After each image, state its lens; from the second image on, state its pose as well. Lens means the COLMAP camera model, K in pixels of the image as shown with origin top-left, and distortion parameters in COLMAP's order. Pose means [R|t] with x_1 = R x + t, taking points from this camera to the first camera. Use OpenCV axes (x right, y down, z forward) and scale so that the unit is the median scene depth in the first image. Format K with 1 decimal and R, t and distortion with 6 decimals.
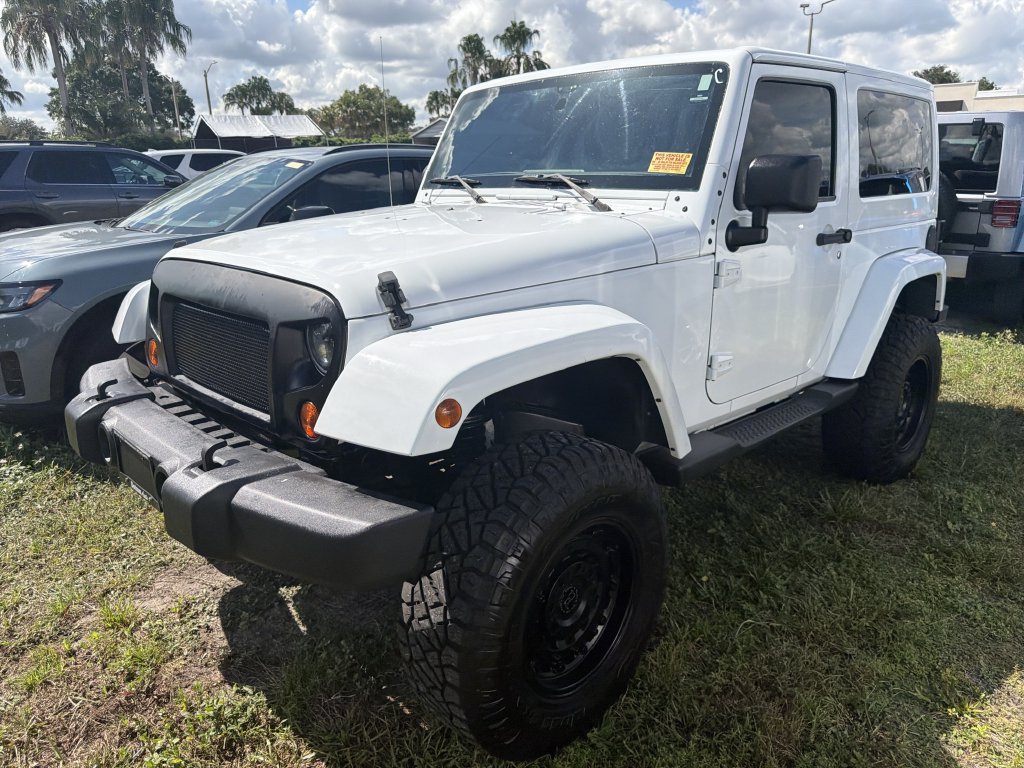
lens RADIAL K [[740.2, 0, 503.5], [0, 740.2, 383.5], [0, 0, 1]] dist [0.002358, -0.008601]
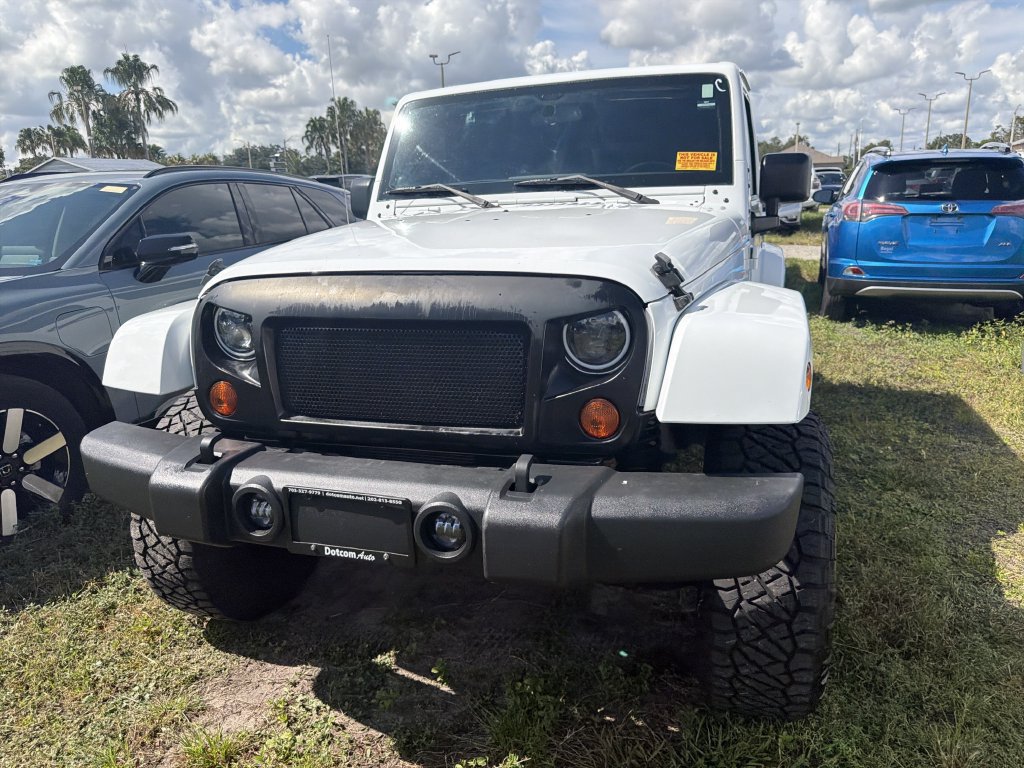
lens RADIAL K [[740.2, 0, 506.6], [0, 740.2, 388.5], [0, 0, 1]] dist [0.002358, -0.008601]
pose [[0.888551, -0.133995, 0.438773, -0.489548], [0.153812, 0.988052, -0.009746, 0.001333], [-0.432225, 0.076149, 0.898545, 0.145446]]
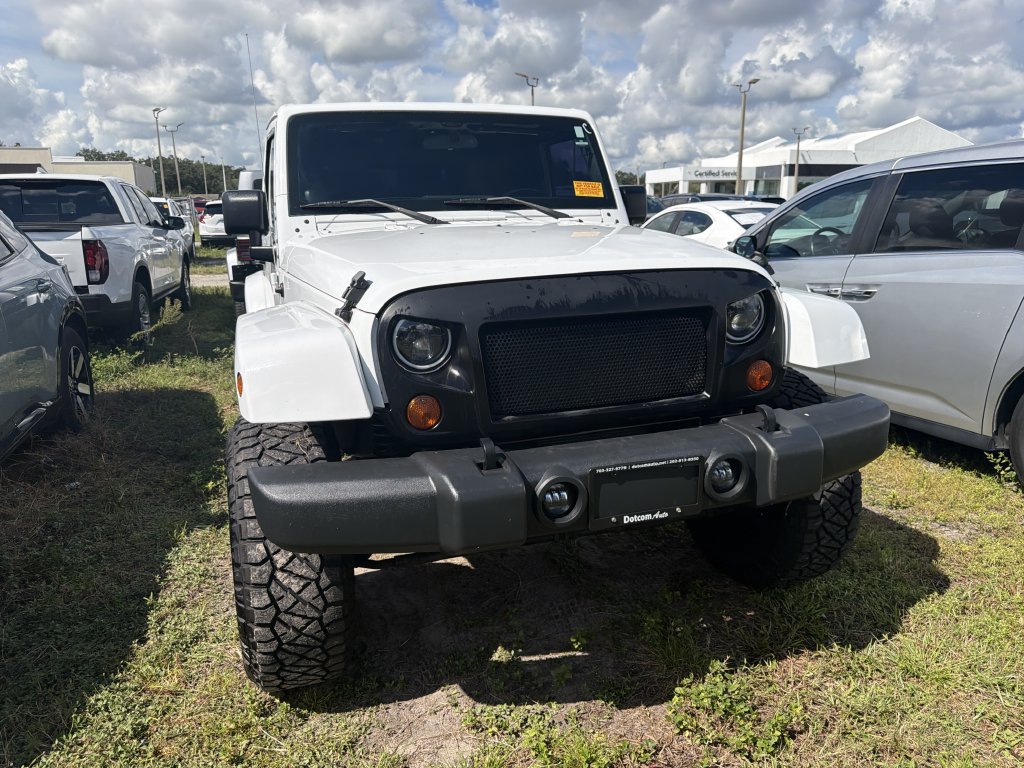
lens RADIAL K [[740.2, 0, 512.3], [0, 740.2, 387.3], [0, 0, 1]] dist [0.002358, -0.008601]
pose [[0.424289, -0.202596, 0.882572, -0.976250], [0.269580, 0.958718, 0.090477, -0.098967], [-0.864468, 0.199535, 0.461389, 0.509672]]
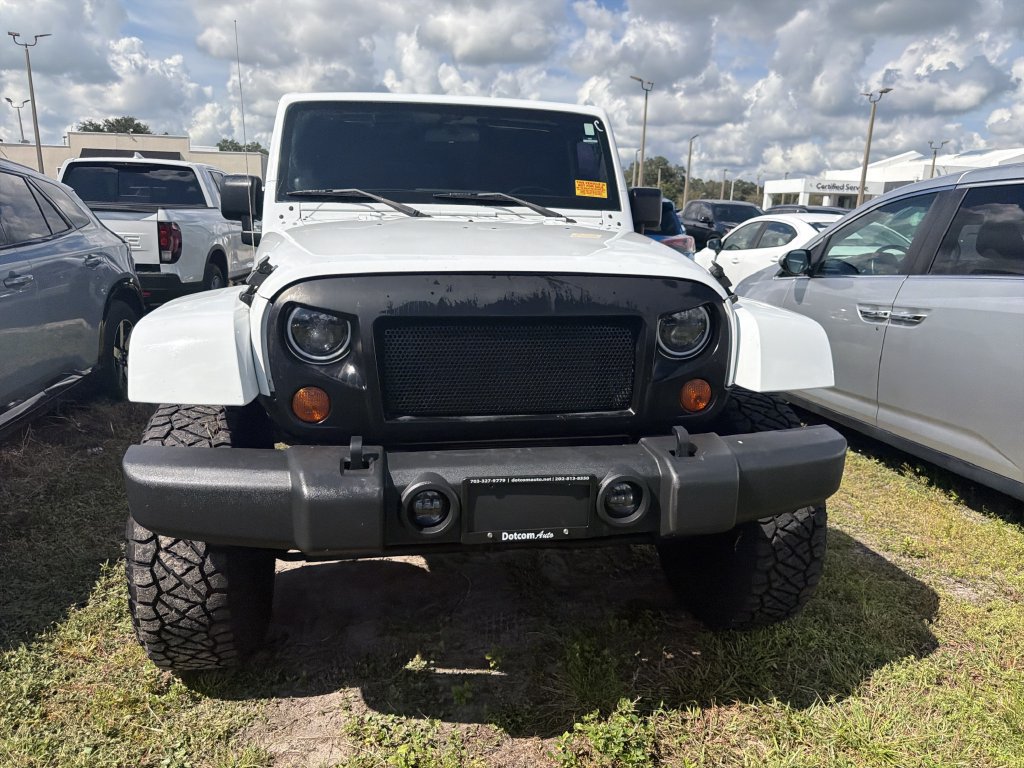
lens RADIAL K [[740.2, 0, 511.2], [0, 740.2, 387.7], [0, 0, 1]] dist [0.002358, -0.008601]
pose [[0.555077, -0.161512, 0.815968, -0.853535], [0.203850, 0.977467, 0.054806, -0.052224], [-0.806433, 0.135914, 0.575493, 0.374026]]
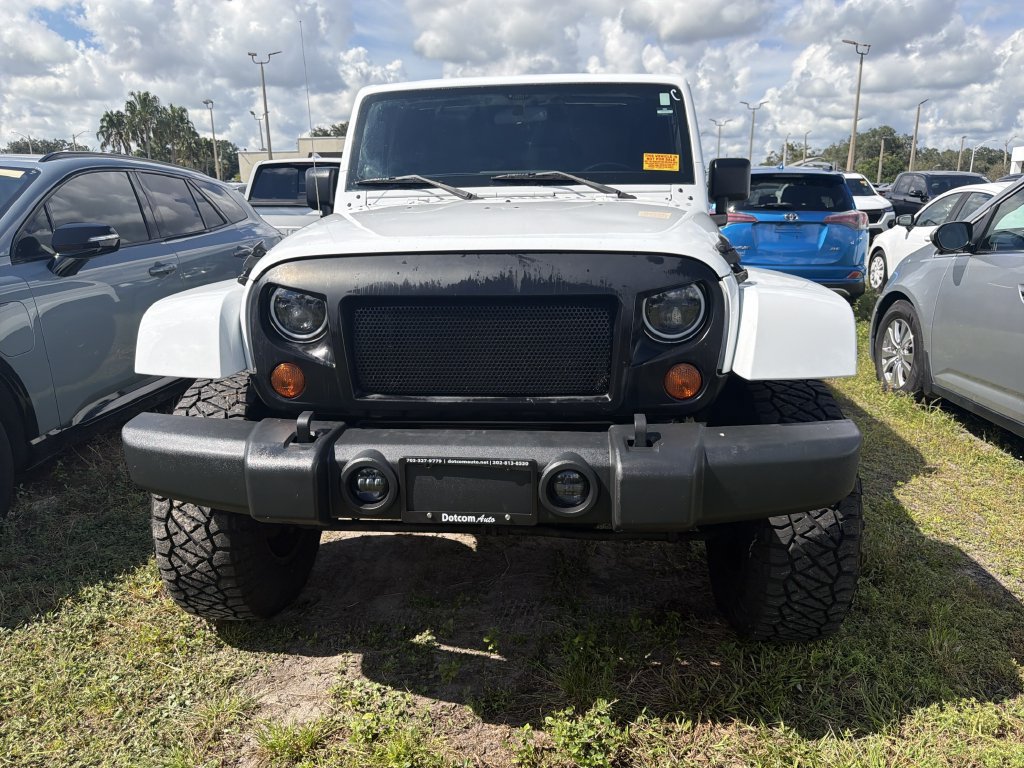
lens RADIAL K [[740.2, 0, 509.0], [0, 740.2, 389.0], [0, 0, 1]] dist [0.002358, -0.008601]
pose [[0.754203, -0.157771, 0.637406, -0.706230], [0.188292, 0.981904, 0.020247, -0.005064], [-0.629066, 0.104748, 0.770262, 0.235496]]
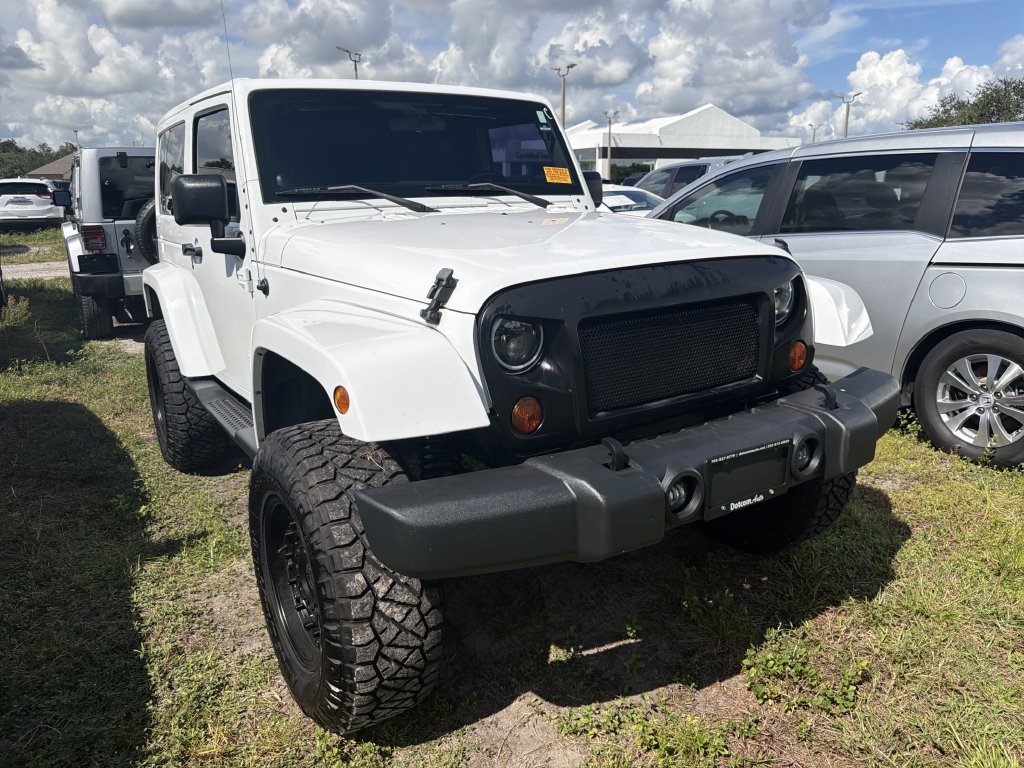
lens RADIAL K [[740.2, 0, 526.1], [0, 740.2, 373.8], [0, 0, 1]] dist [0.002358, -0.008601]
pose [[0.182500, -0.229557, 0.956032, -1.025333], [0.293406, 0.940772, 0.169884, -0.180765], [-0.938407, 0.249501, 0.239044, 0.733835]]
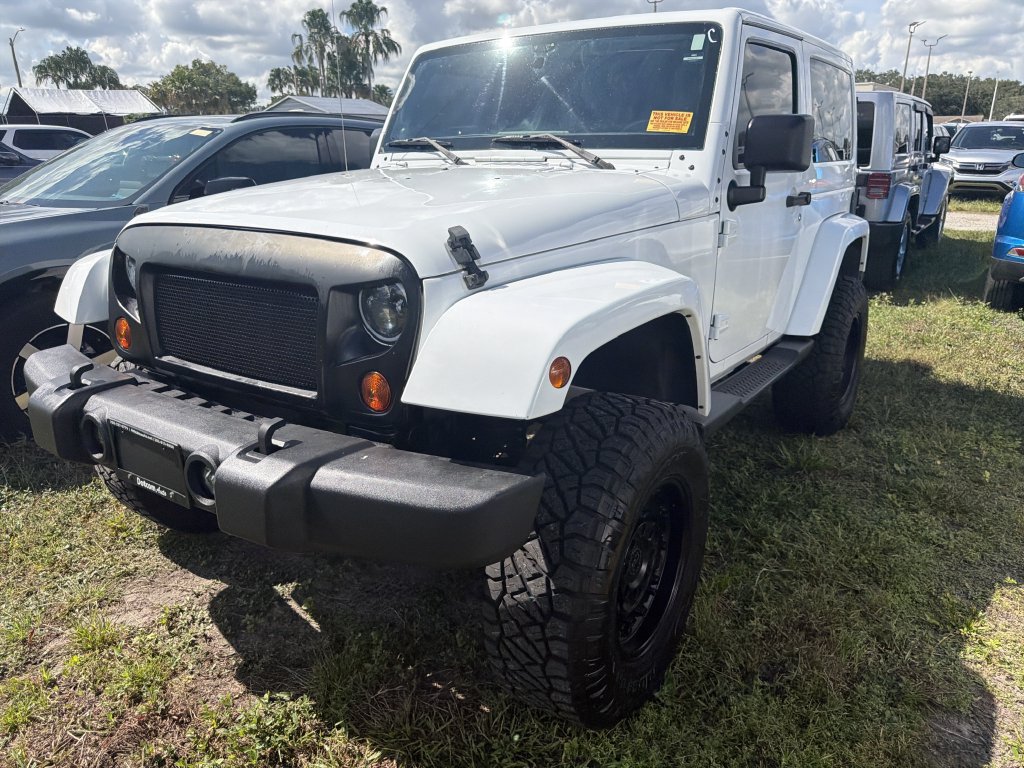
lens RADIAL K [[740.2, 0, 502.9], [0, 740.2, 389.1], [0, 0, 1]] dist [0.002358, -0.008601]
pose [[0.981314, -0.053525, 0.184818, -0.176864], [0.048439, 0.998316, 0.031925, 0.016059], [-0.186216, -0.022376, 0.982254, 0.049367]]
